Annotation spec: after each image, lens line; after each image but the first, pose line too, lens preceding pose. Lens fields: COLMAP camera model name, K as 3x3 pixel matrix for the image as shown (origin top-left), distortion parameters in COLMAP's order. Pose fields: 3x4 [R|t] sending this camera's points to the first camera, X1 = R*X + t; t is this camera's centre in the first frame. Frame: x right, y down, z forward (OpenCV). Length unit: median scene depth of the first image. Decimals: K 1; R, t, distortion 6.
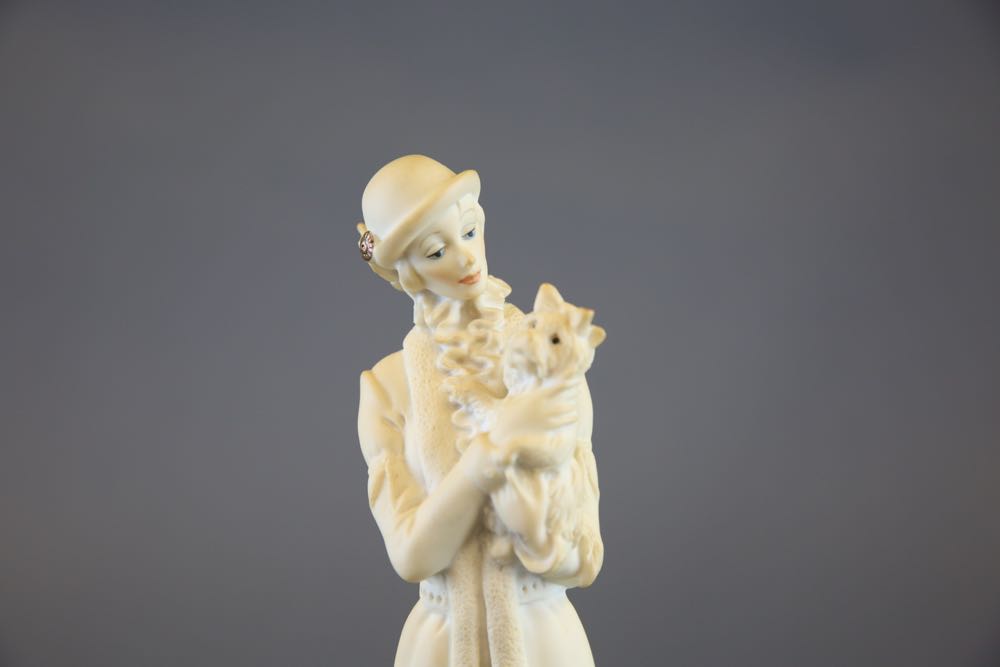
lens RADIAL K [[1623.1, 0, 498.7], [0, 1623.1, 332.9], [0, 0, 1]] dist [-0.021697, 0.000000]
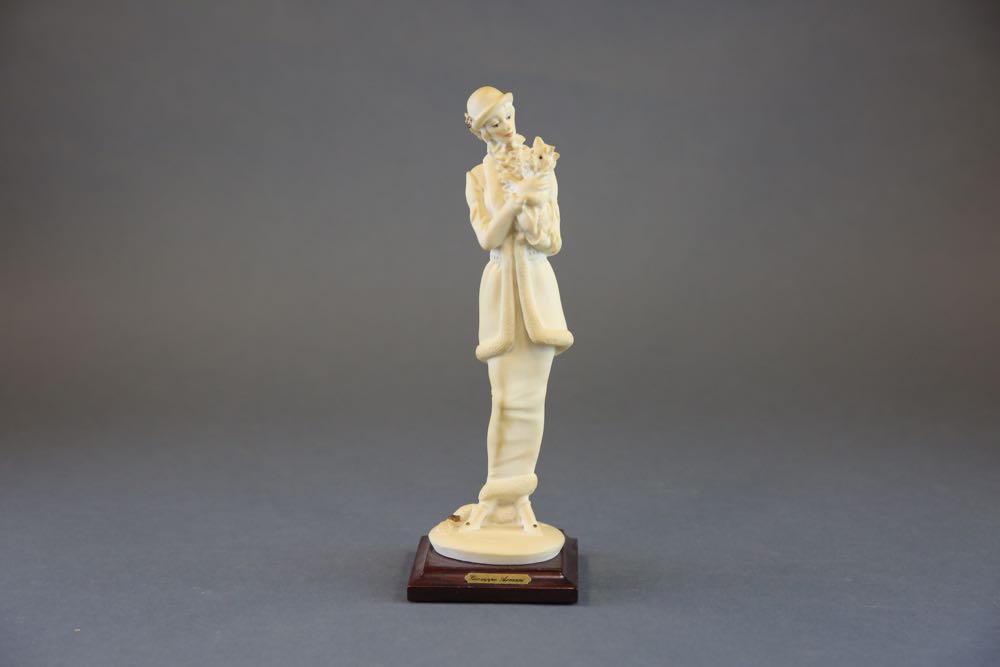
lens RADIAL K [[1623.1, 0, 495.1], [0, 1623.1, 332.0], [0, 0, 1]] dist [-0.021697, 0.000000]
pose [[0.999437, -0.000276, -0.033561, 0.047418], [0.003166, 0.996284, 0.086076, 0.057862], [0.033412, -0.086134, 0.995723, -1.624080]]
